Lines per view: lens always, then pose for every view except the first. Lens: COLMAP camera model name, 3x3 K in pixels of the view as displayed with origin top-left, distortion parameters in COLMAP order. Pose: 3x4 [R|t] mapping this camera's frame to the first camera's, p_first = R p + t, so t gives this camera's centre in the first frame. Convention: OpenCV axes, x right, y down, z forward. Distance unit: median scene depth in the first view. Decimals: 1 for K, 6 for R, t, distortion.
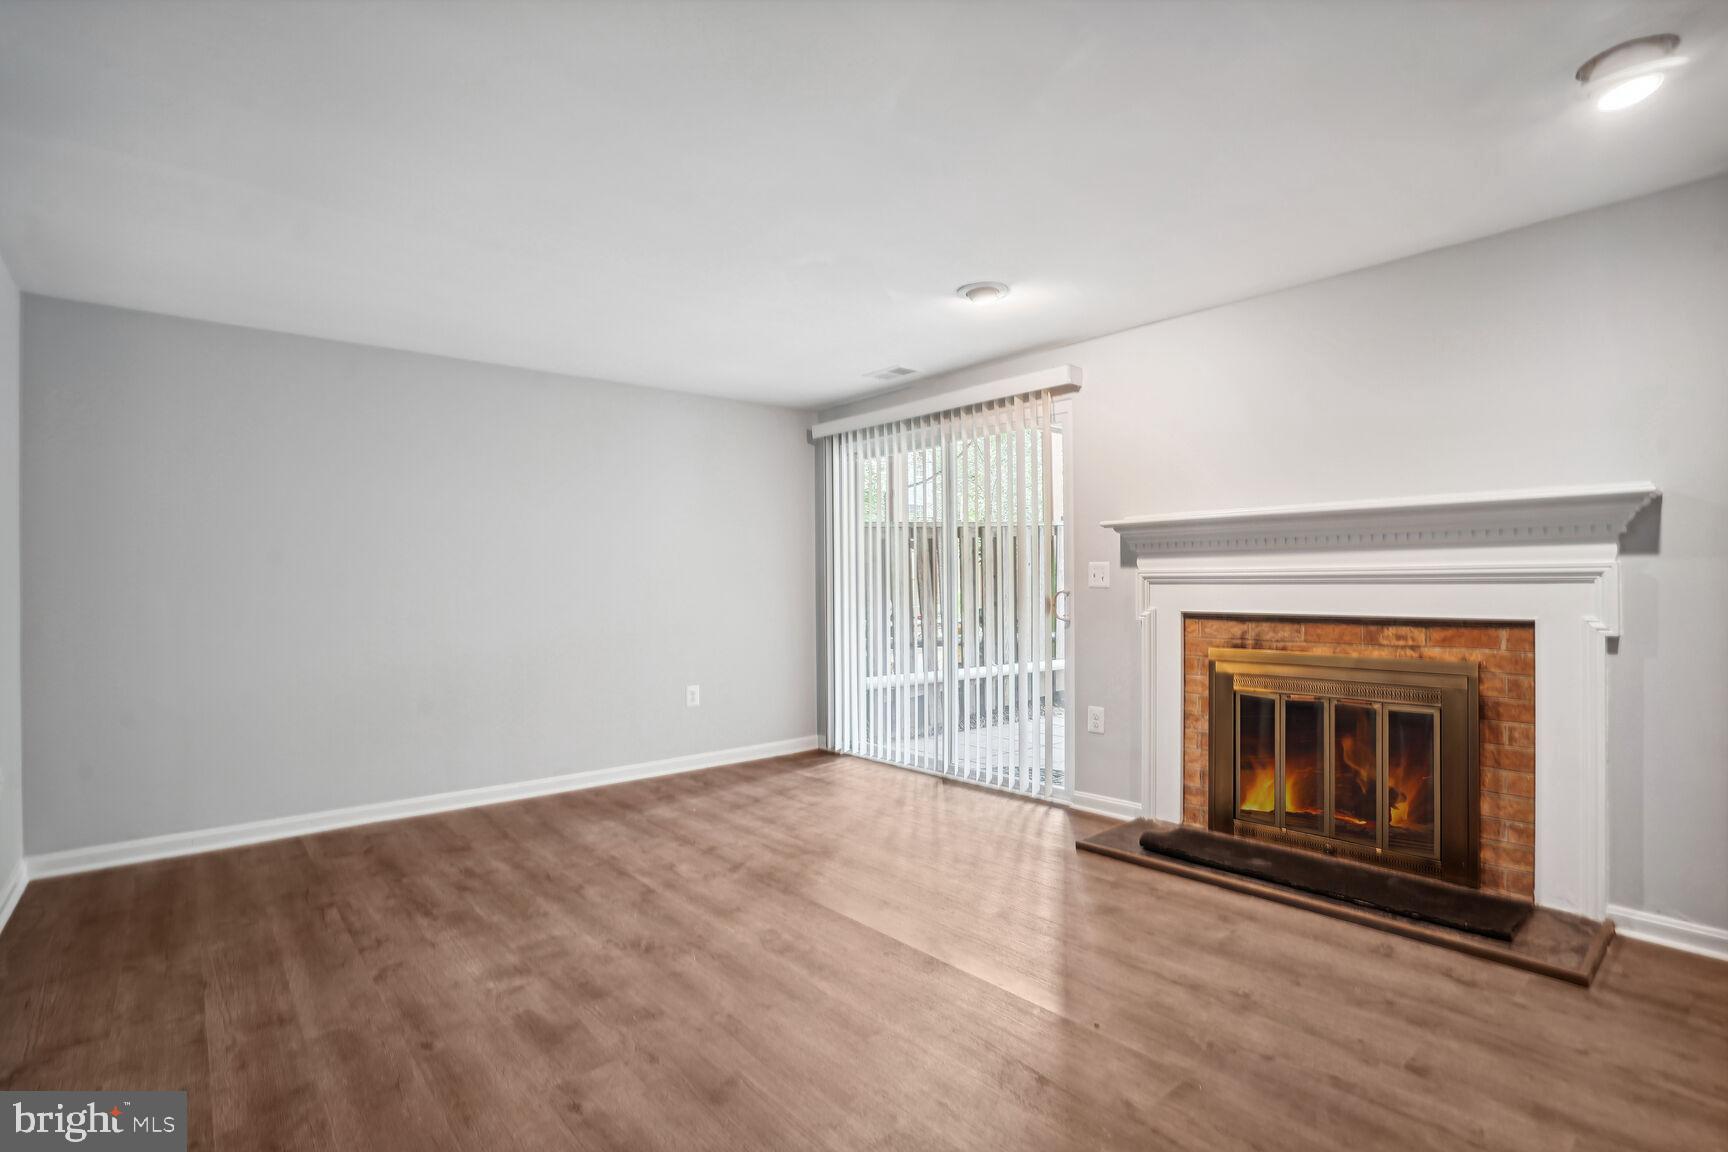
lens RADIAL K [[825.1, 0, 853.8], [0, 825.1, 588.3], [0, 0, 1]] dist [-0.058747, 0.026743]
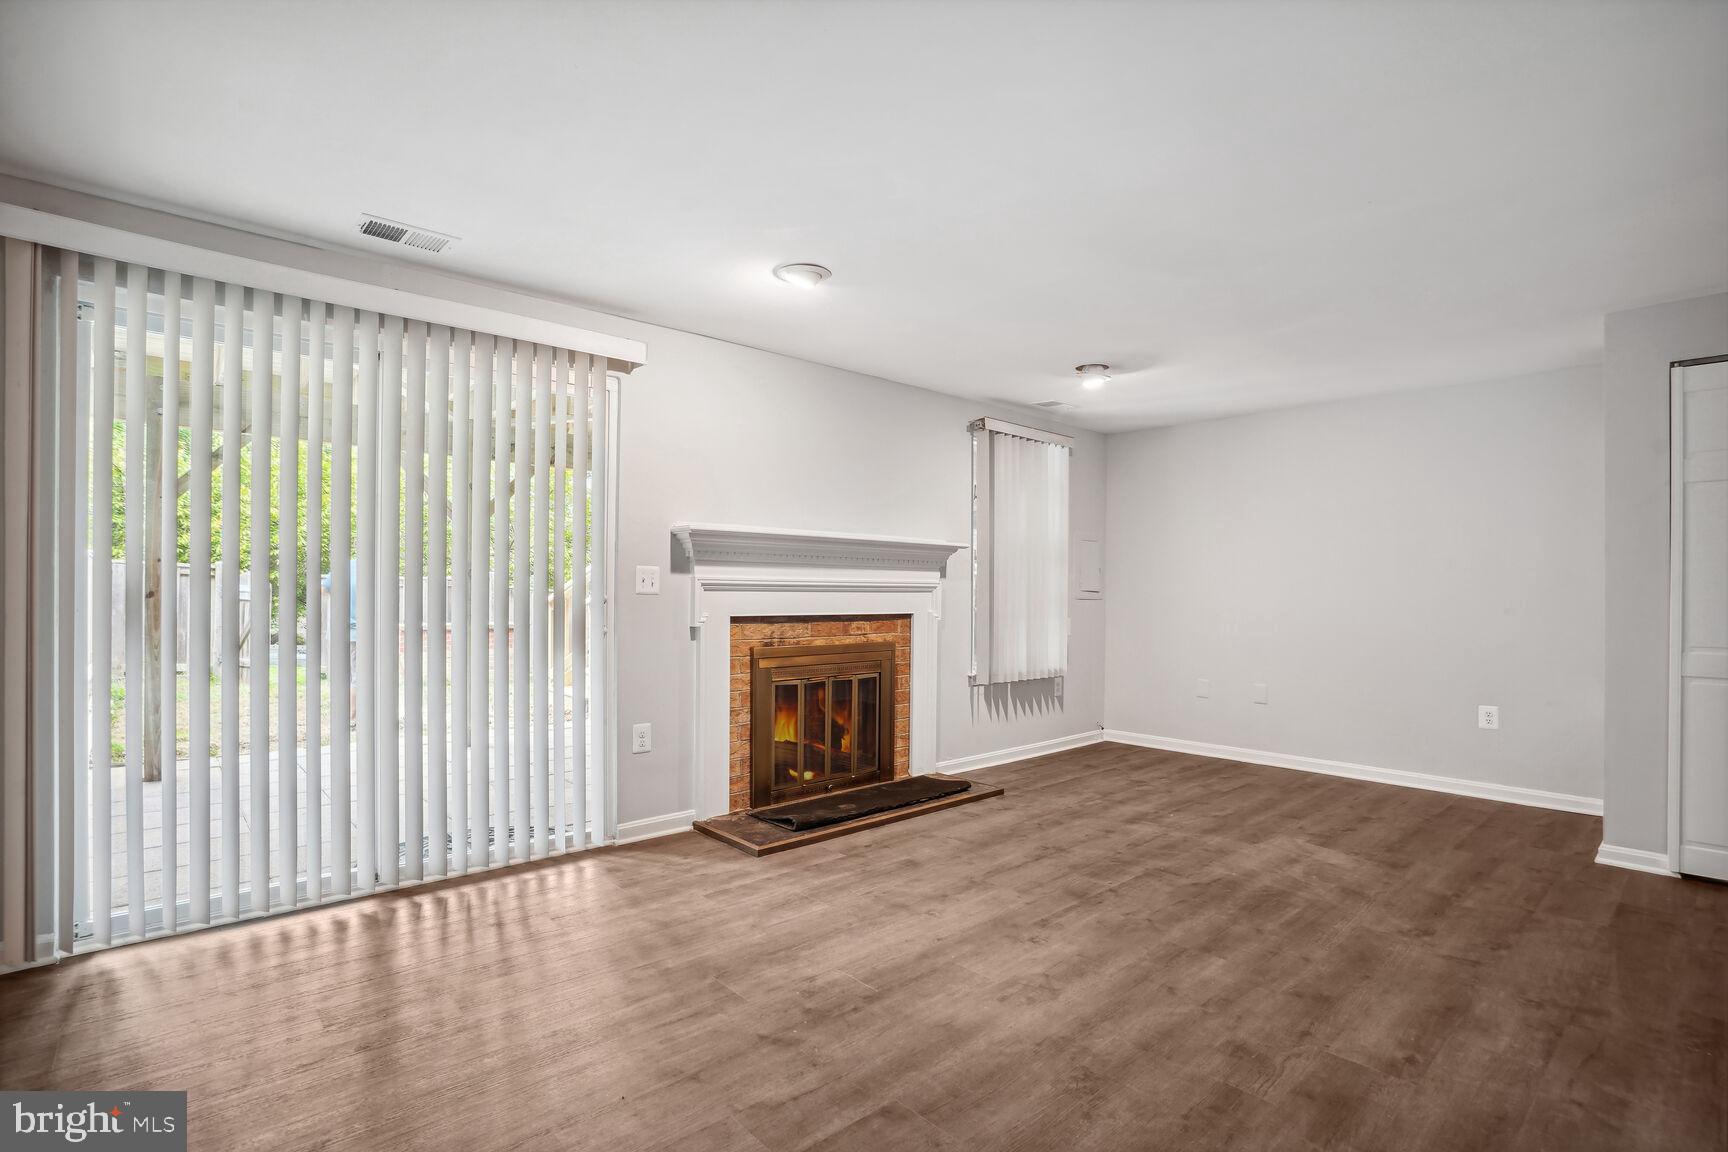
lens RADIAL K [[825.1, 0, 853.8], [0, 825.1, 588.3], [0, 0, 1]] dist [-0.058747, 0.026743]
pose [[-0.024777, 0.010344, 0.999639, -0.824180], [-0.000096, 0.999946, -0.010350, 0.003159], [-0.999693, -0.000352, -0.024775, 1.030315]]
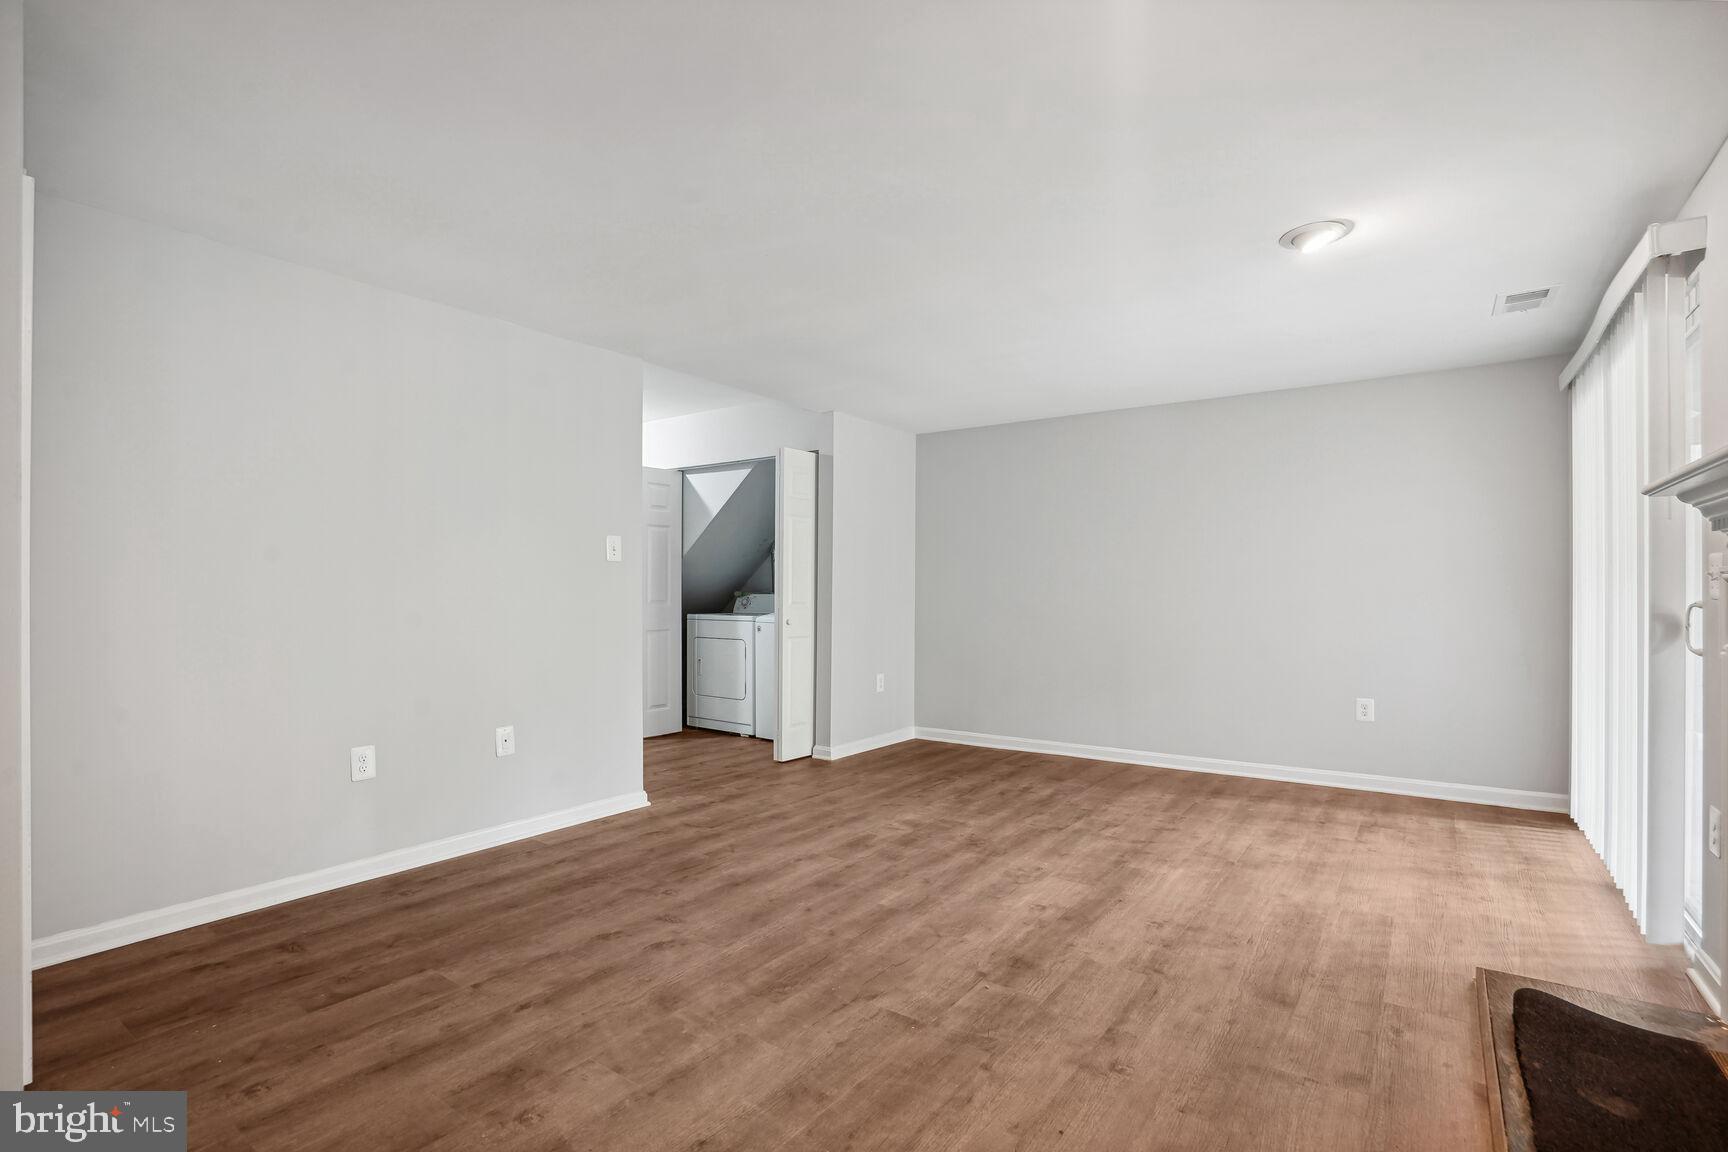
lens RADIAL K [[825.1, 0, 853.8], [0, 825.1, 588.3], [0, 0, 1]] dist [-0.058747, 0.026743]
pose [[0.239892, 0.004789, -0.970788, 0.900235], [-0.008969, 0.999956, 0.002716, -0.003653], [0.970758, 0.008055, 0.239924, 0.377374]]
